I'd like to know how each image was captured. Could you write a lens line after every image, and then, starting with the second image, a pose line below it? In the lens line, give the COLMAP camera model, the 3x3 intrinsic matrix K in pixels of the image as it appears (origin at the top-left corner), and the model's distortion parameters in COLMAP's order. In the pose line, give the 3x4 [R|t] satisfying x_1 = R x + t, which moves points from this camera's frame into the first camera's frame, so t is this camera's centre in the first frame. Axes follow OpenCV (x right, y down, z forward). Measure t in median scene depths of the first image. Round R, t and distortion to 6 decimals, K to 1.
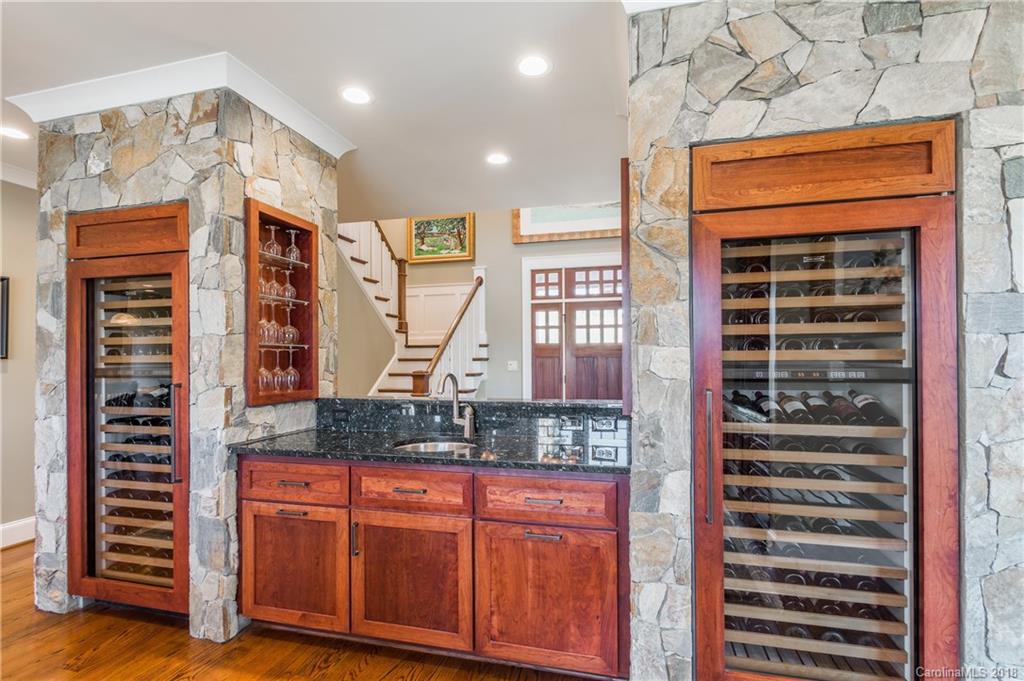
lens RADIAL K [[470.3, 0, 515.8], [0, 470.3, 360.3], [0, 0, 1]] dist [0.000573, -0.000145]
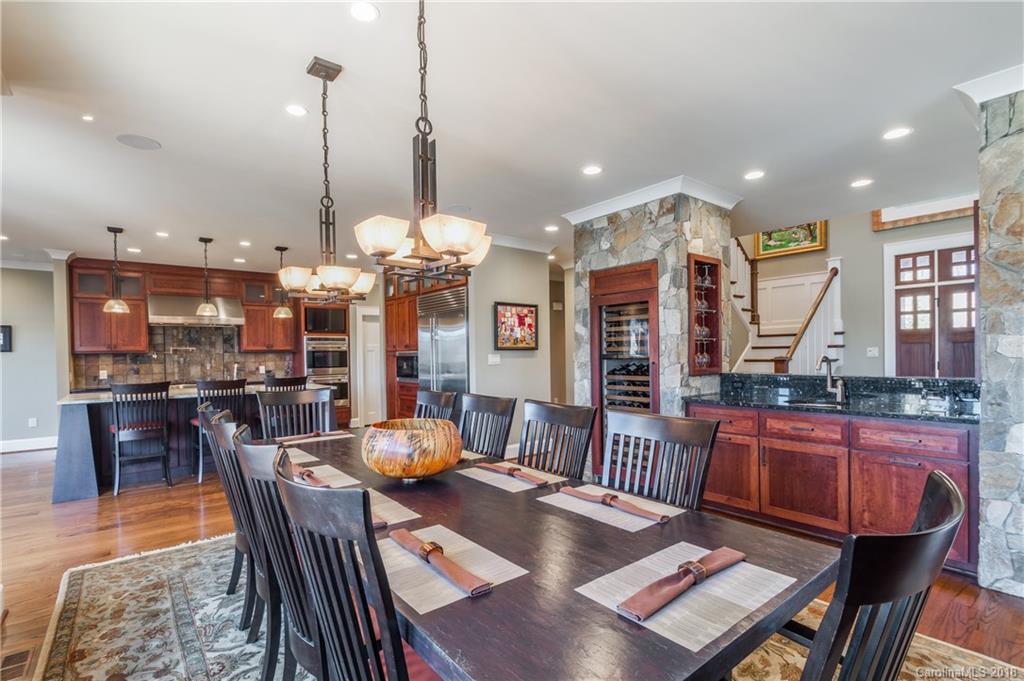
lens RADIAL K [[482.5, 0, 542.6], [0, 482.5, 358.1], [0, 0, 1]] dist [0.002135, -0.006089]
pose [[0.826144, -0.001220, -0.563458, -0.024772], [0.011703, 0.999819, 0.014995, 0.001469], [0.563337, -0.018982, 0.826009, -0.758573]]
